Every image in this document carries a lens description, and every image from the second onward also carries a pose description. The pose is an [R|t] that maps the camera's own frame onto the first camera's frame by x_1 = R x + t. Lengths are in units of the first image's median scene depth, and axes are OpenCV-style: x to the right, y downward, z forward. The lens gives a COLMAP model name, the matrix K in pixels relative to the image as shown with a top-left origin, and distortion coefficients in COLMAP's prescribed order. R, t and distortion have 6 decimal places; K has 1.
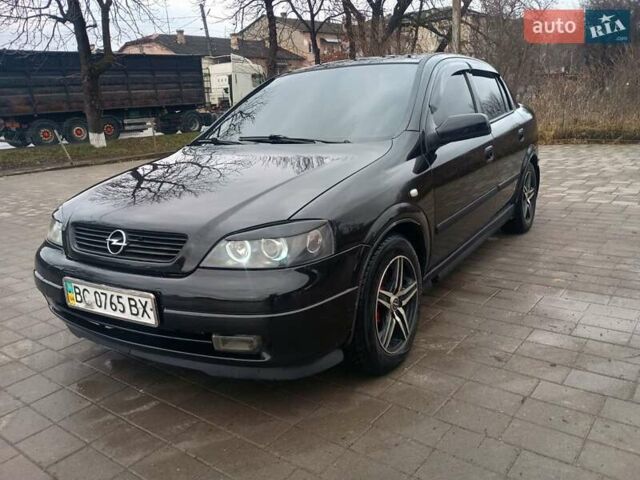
lens RADIAL K [[527.8, 0, 323.6], [0, 527.8, 241.3], [0, 0, 1]] dist [0.057896, -0.066010]
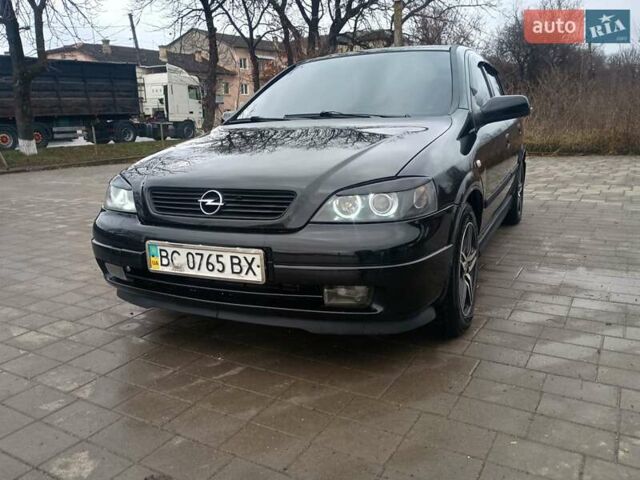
lens RADIAL K [[527.8, 0, 320.2], [0, 527.8, 244.5], [0, 0, 1]] dist [0.057896, -0.066010]
pose [[0.992830, -0.003486, 0.119480, -0.265321], [0.006270, 0.999717, -0.022932, 0.090114], [-0.119366, 0.023517, 0.992572, -0.001004]]
